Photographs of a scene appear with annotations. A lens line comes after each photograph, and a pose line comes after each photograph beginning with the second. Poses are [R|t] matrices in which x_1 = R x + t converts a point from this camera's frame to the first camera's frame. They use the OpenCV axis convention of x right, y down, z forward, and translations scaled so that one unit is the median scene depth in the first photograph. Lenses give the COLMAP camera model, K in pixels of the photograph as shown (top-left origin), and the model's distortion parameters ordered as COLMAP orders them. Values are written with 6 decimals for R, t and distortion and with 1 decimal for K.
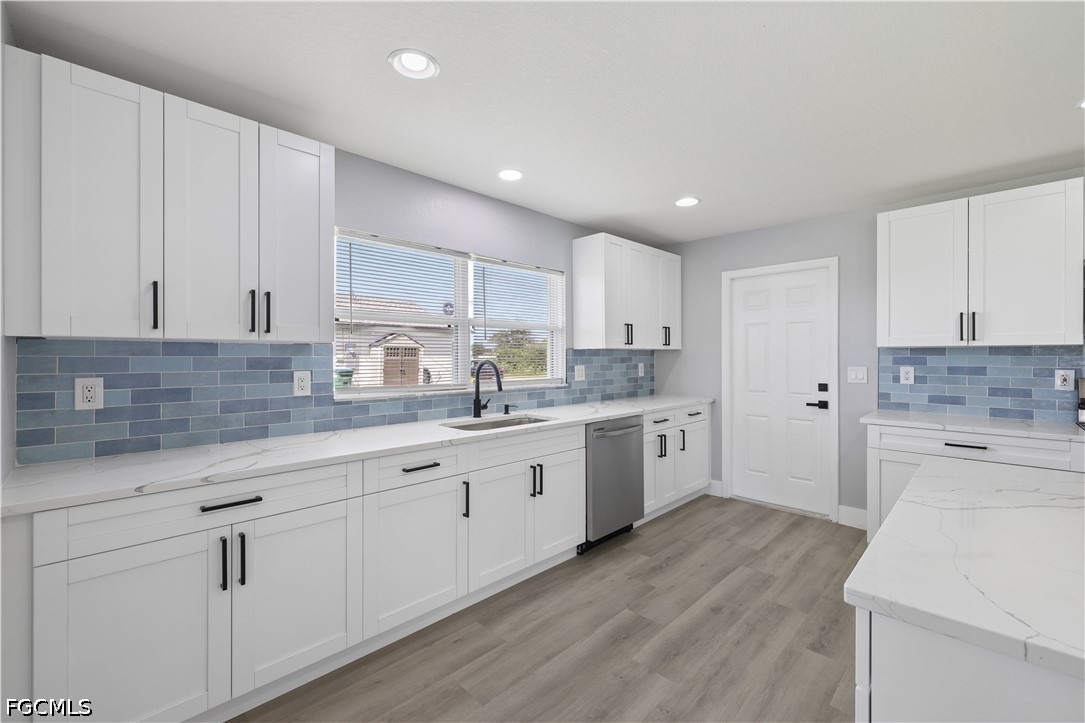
lens RADIAL K [[453.6, 0, 547.2], [0, 453.6, 357.1], [0, 0, 1]] dist [0.000021, 0.000189]
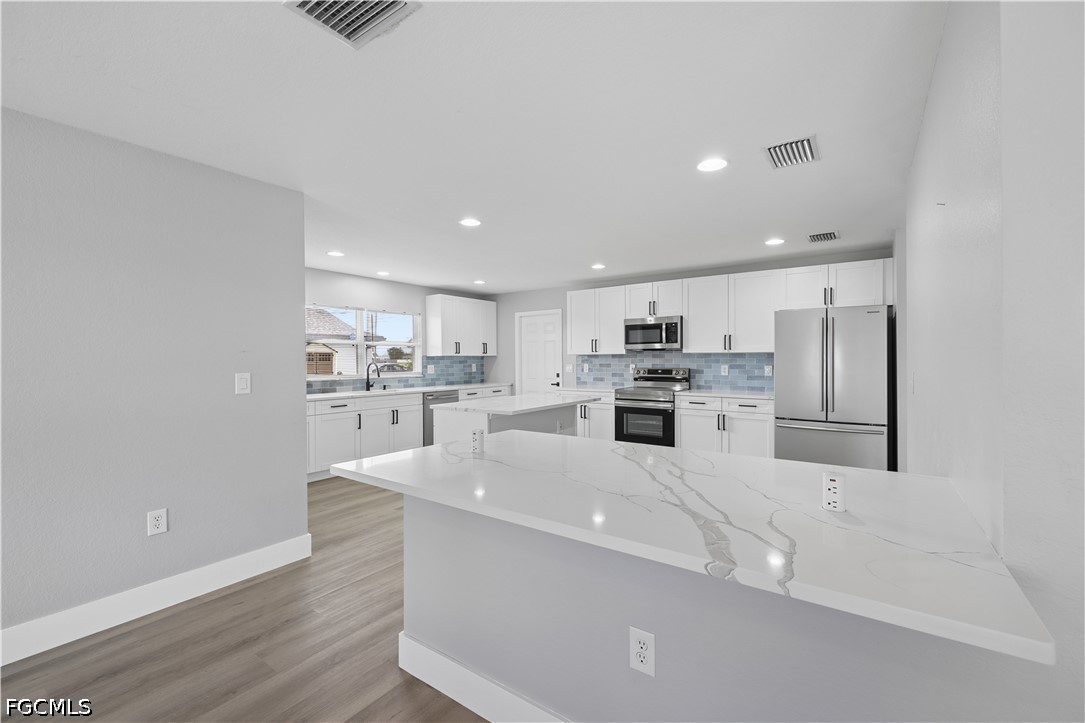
lens RADIAL K [[453.6, 0, 547.4], [0, 453.6, 358.0], [0, 0, 1]] dist [0.000021, 0.000189]
pose [[0.985754, -0.006607, 0.168064, 0.274652], [0.007672, 0.999954, -0.005686, 0.004582], [-0.168019, 0.006894, 0.985760, -1.046772]]
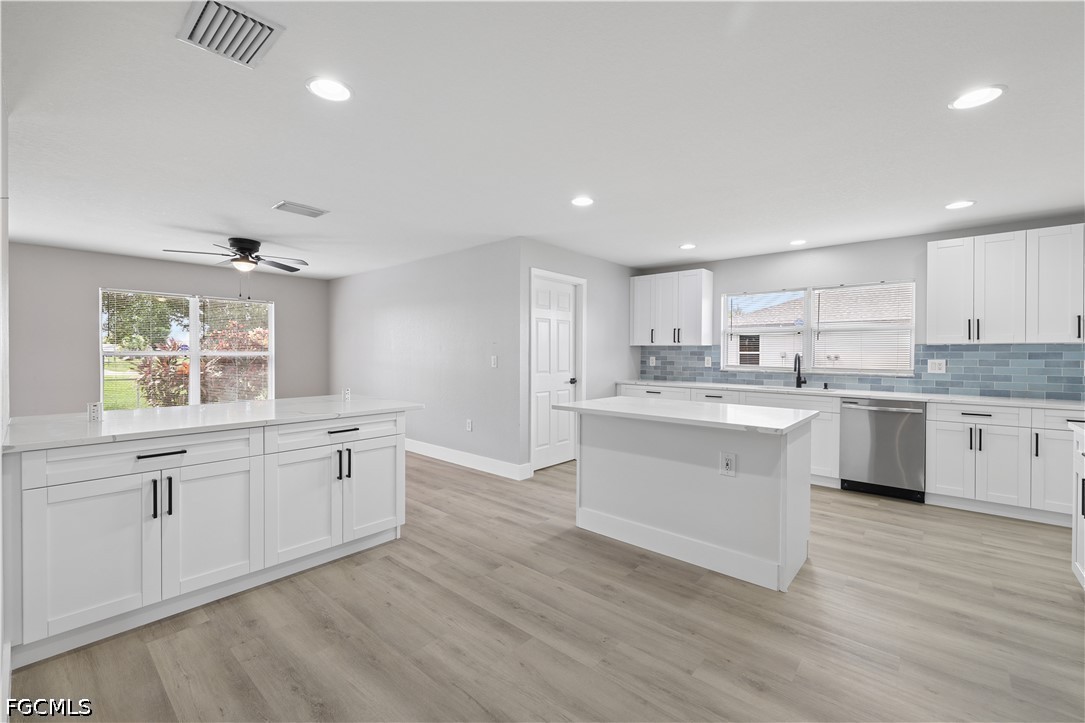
lens RADIAL K [[453.6, 0, 543.4], [0, 453.6, 354.2], [0, 0, 1]] dist [0.000021, 0.000189]
pose [[0.062875, 0.003209, -0.998016, 1.359056], [-0.008747, 0.999958, 0.002665, 0.013068], [0.997983, 0.008562, 0.062900, -0.034636]]
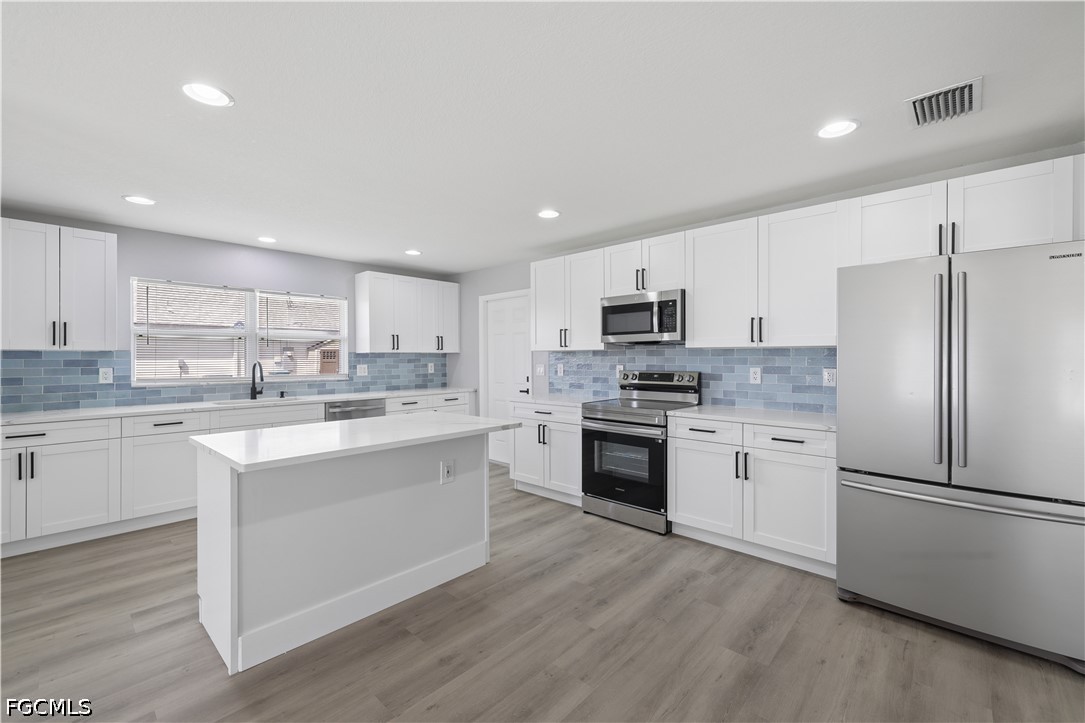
lens RADIAL K [[453.6, 0, 547.1], [0, 453.6, 357.2], [0, 0, 1]] dist [0.000021, 0.000189]
pose [[0.999131, -0.004670, 0.041425, 0.703955], [0.004848, 0.999979, -0.004199, 0.004813], [-0.041404, 0.004396, 0.999133, -0.497094]]
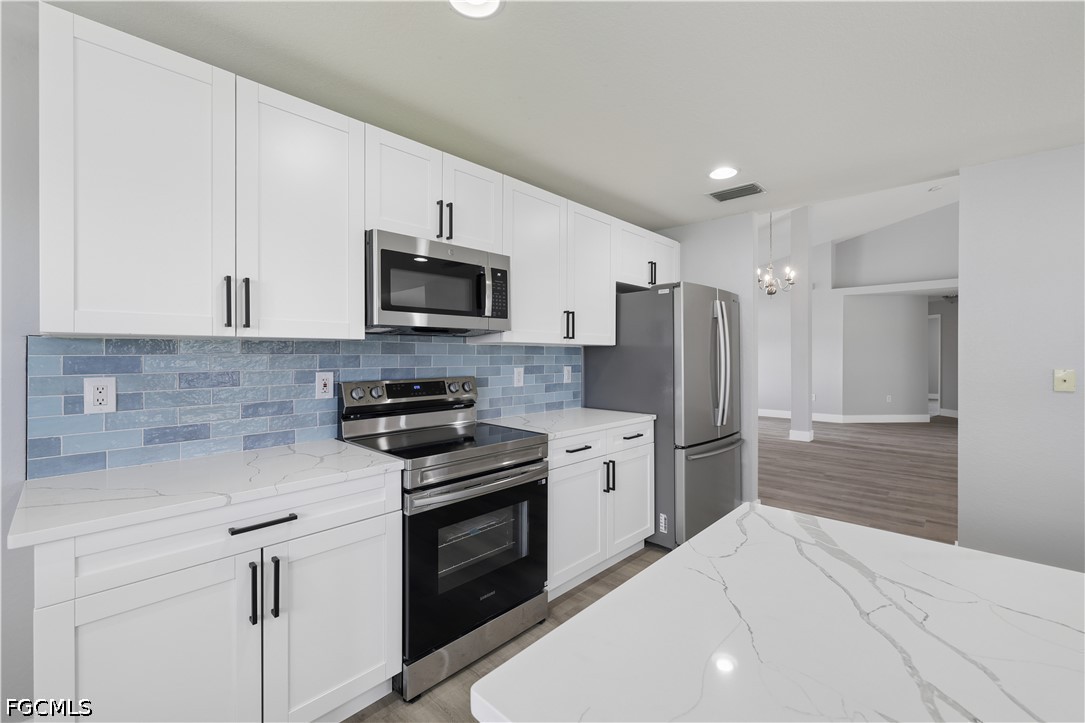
lens RADIAL K [[453.6, 0, 543.1], [0, 453.6, 356.4], [0, 0, 1]] dist [0.000021, 0.000189]
pose [[-0.018680, -0.008037, 0.999793, 0.311591], [0.003014, 0.999963, 0.008095, -0.003088], [-0.999821, 0.003165, -0.018655, 0.552007]]
